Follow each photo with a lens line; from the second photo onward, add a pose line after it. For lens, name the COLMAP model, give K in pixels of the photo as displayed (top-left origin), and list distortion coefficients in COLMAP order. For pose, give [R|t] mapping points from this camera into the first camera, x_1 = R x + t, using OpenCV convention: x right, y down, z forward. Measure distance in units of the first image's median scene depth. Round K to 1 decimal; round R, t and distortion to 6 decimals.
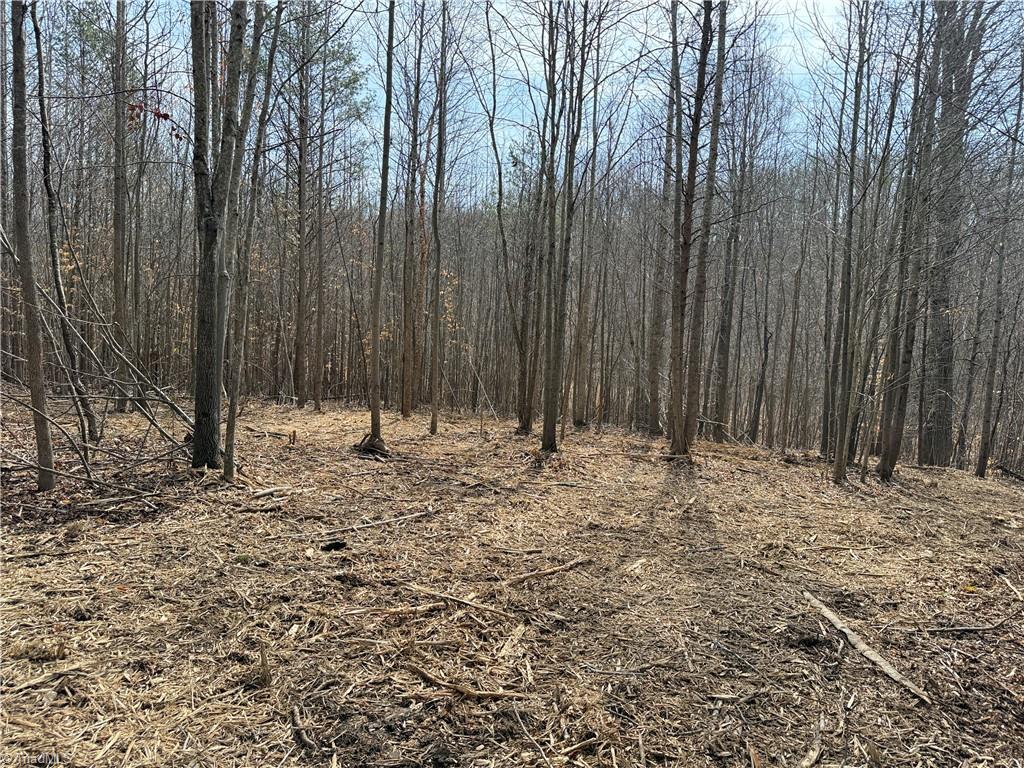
lens RADIAL K [[725.9, 0, 512.5], [0, 725.9, 383.4], [0, 0, 1]] dist [-0.008443, -0.016478]
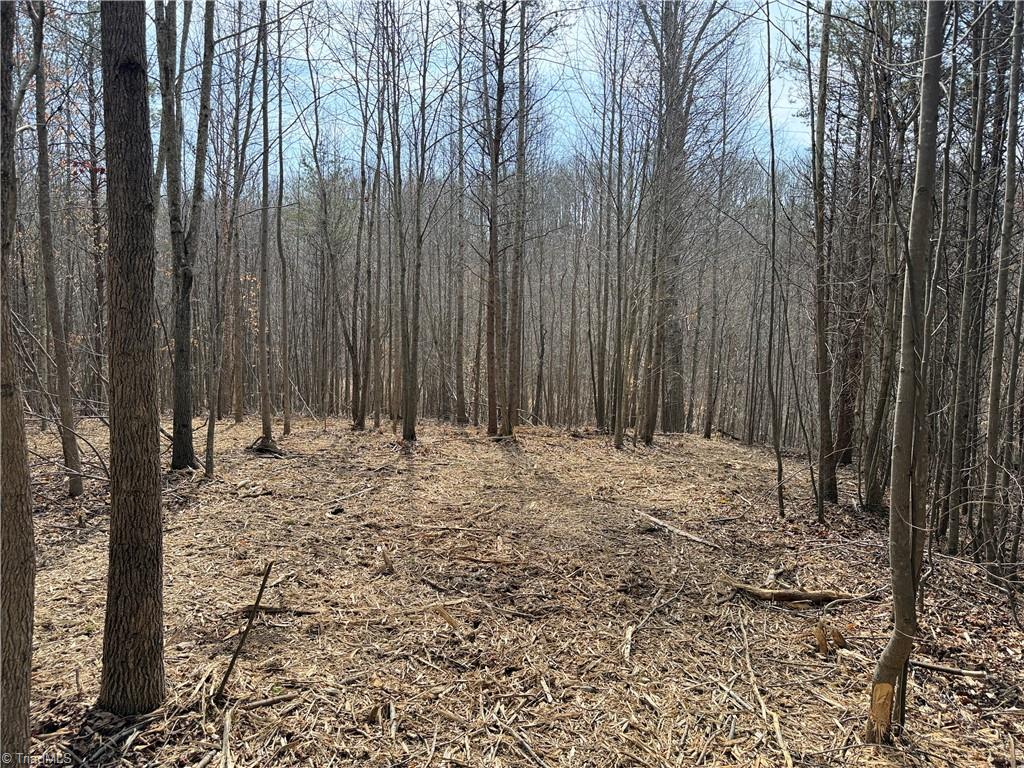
lens RADIAL K [[725.9, 0, 510.7], [0, 725.9, 384.2], [0, 0, 1]] dist [-0.008443, -0.016478]
pose [[0.945506, -0.053037, 0.321255, -0.199531], [0.050087, 0.998592, 0.017447, -0.014857], [-0.321728, -0.000406, 0.946832, -0.235995]]
